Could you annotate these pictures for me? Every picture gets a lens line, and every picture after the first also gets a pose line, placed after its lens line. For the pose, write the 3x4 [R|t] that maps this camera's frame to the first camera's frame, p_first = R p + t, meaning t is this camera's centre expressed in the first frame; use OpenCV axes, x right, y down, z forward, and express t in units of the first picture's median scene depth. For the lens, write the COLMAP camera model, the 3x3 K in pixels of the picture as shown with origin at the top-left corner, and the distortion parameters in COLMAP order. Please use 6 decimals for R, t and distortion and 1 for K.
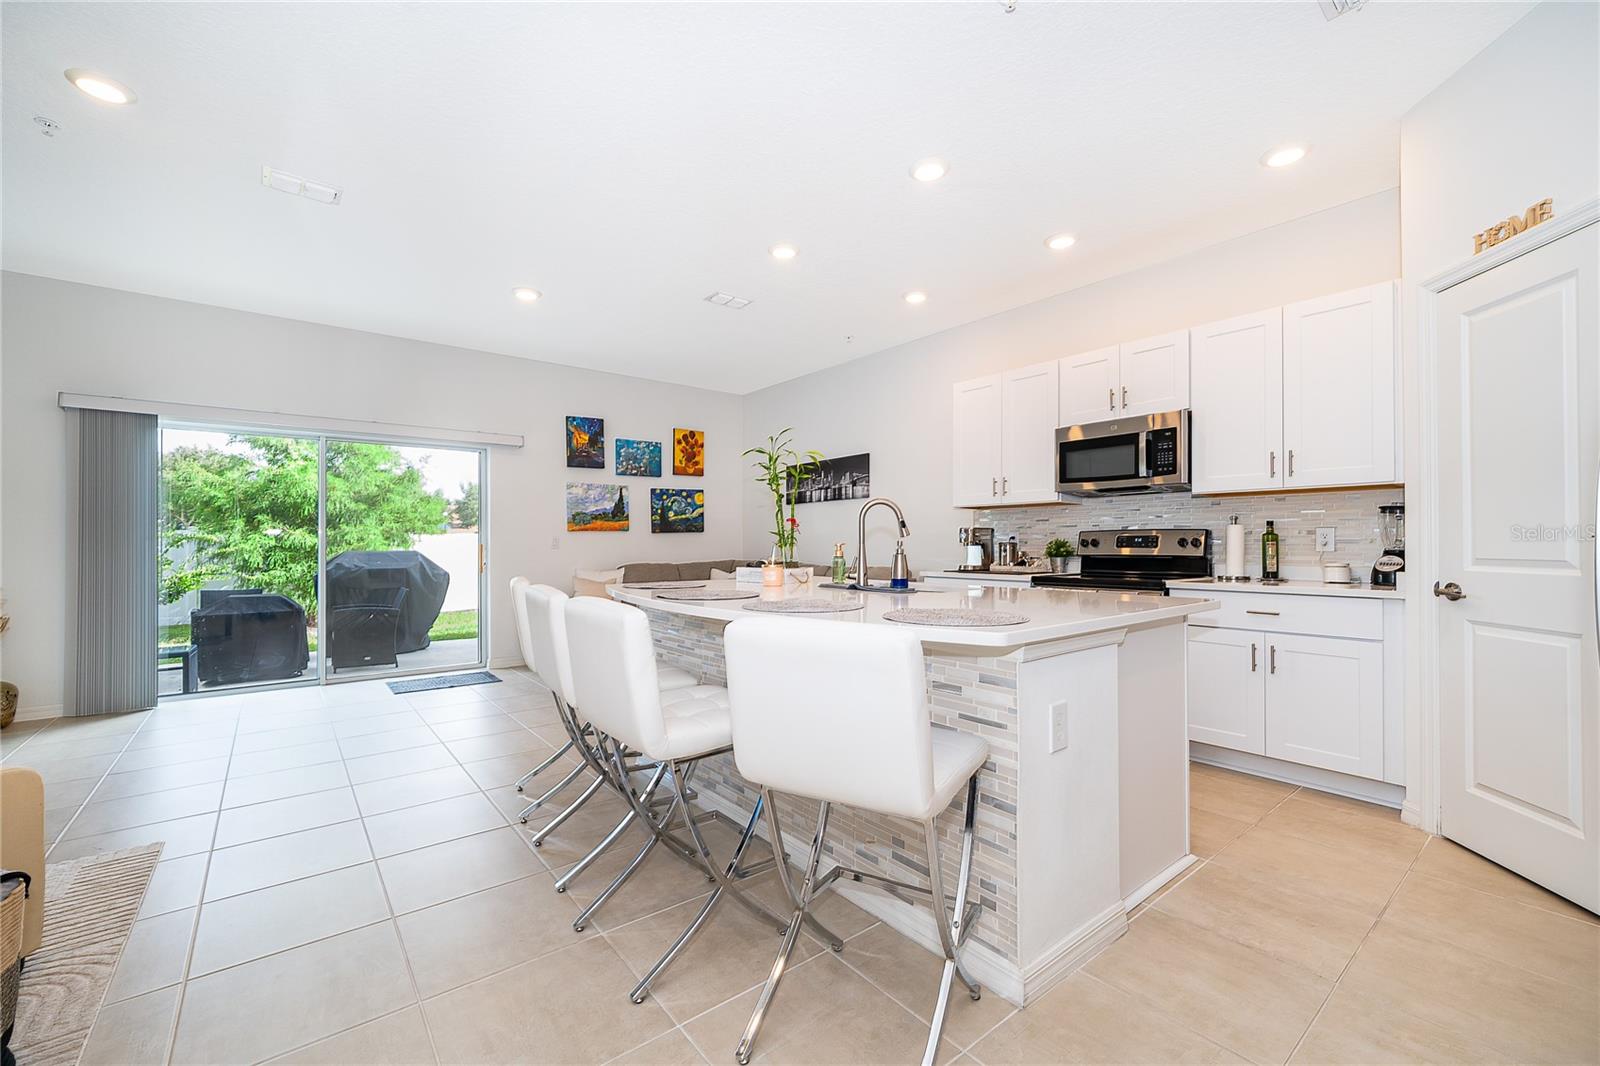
lens RADIAL K [[667.2, 0, 792.9], [0, 667.2, 540.7], [0, 0, 1]] dist [0.002137, 0.000265]
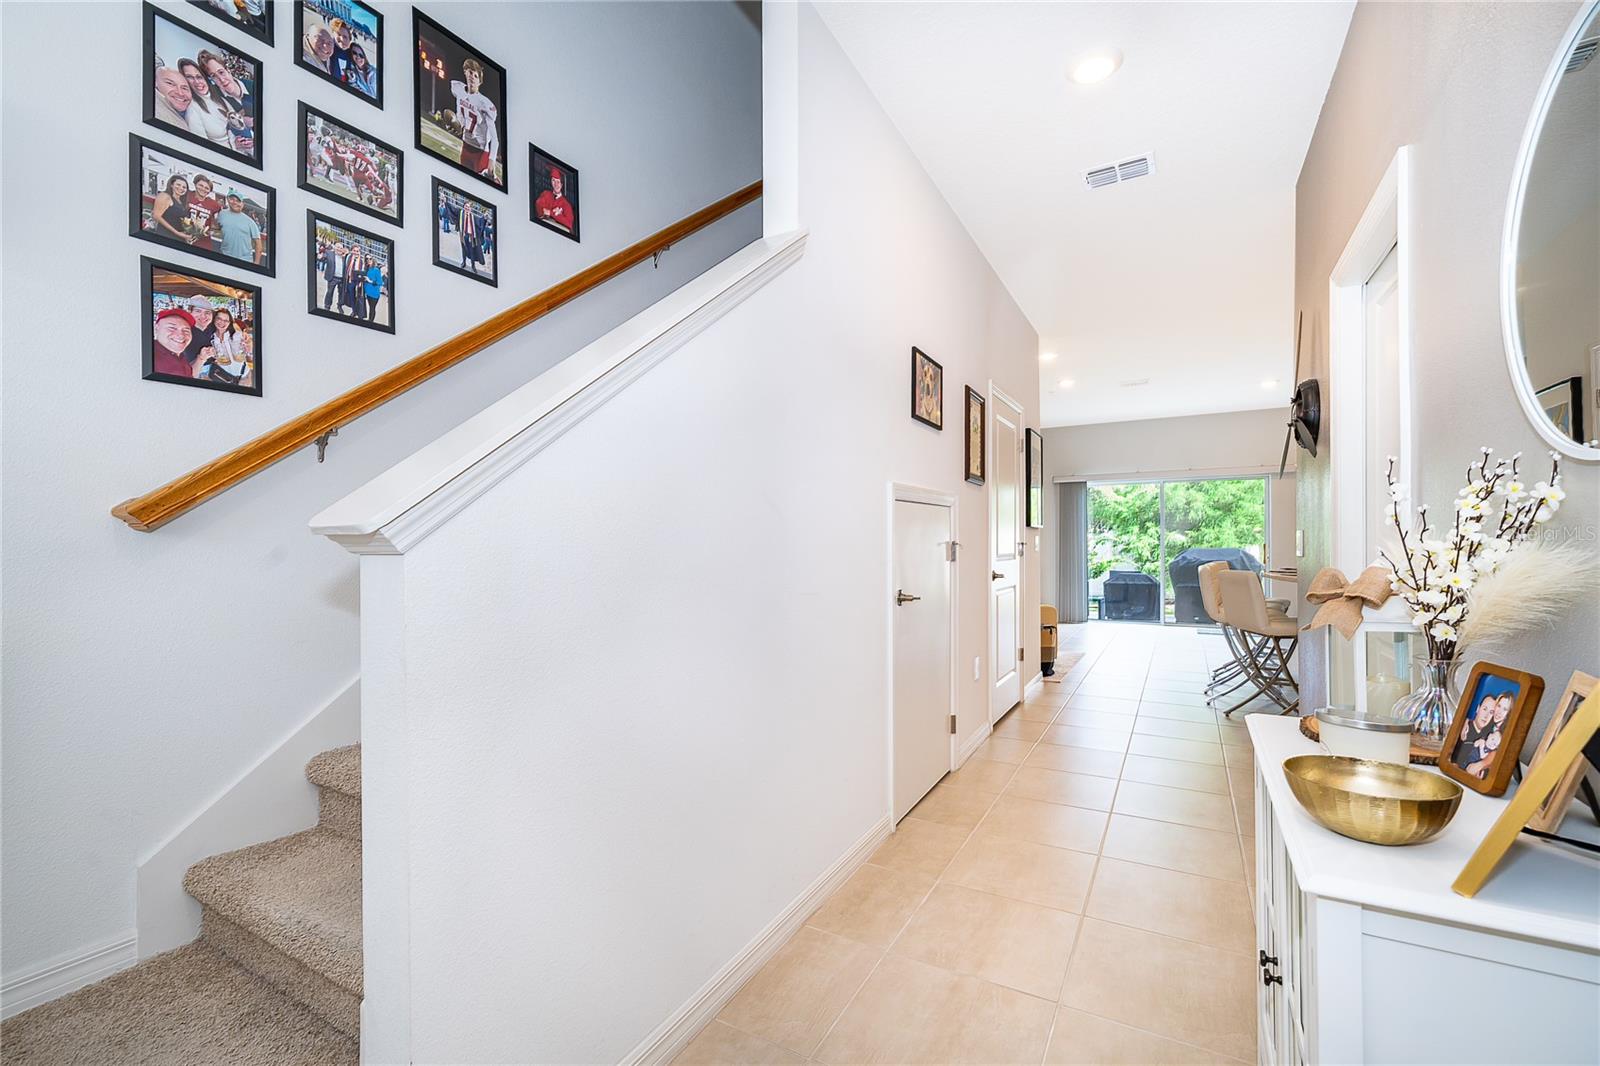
lens RADIAL K [[667.2, 0, 809.2], [0, 667.2, 541.7], [0, 0, 1]] dist [0.002137, 0.000265]
pose [[0.391069, -0.002683, -0.920357, 0.396868], [0.007953, 0.999968, 0.000464, -0.006014], [0.920327, -0.007501, 0.391078, -0.386392]]
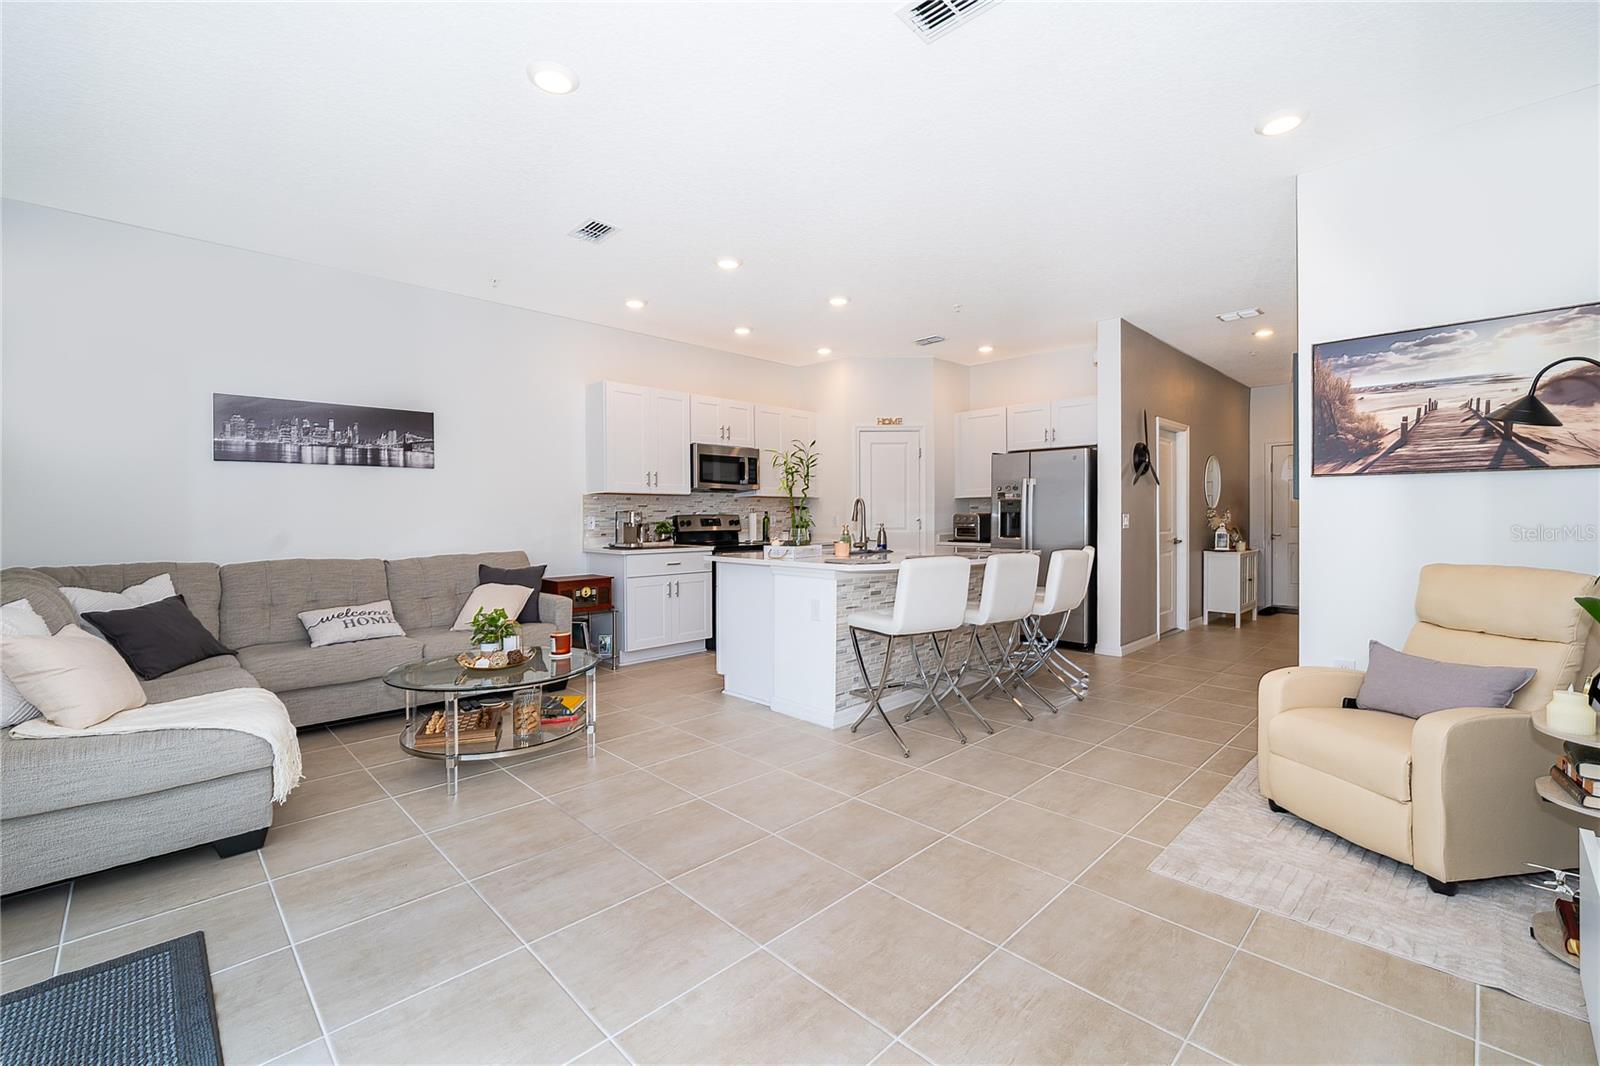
lens RADIAL K [[667.2, 0, 803.1], [0, 667.2, 527.1], [0, 0, 1]] dist [0.002137, 0.000265]
pose [[-0.114947, -0.014629, 0.993264, -0.688315], [-0.002006, 0.999893, 0.014494, -0.006703], [-0.993370, -0.000327, -0.114964, 0.612652]]
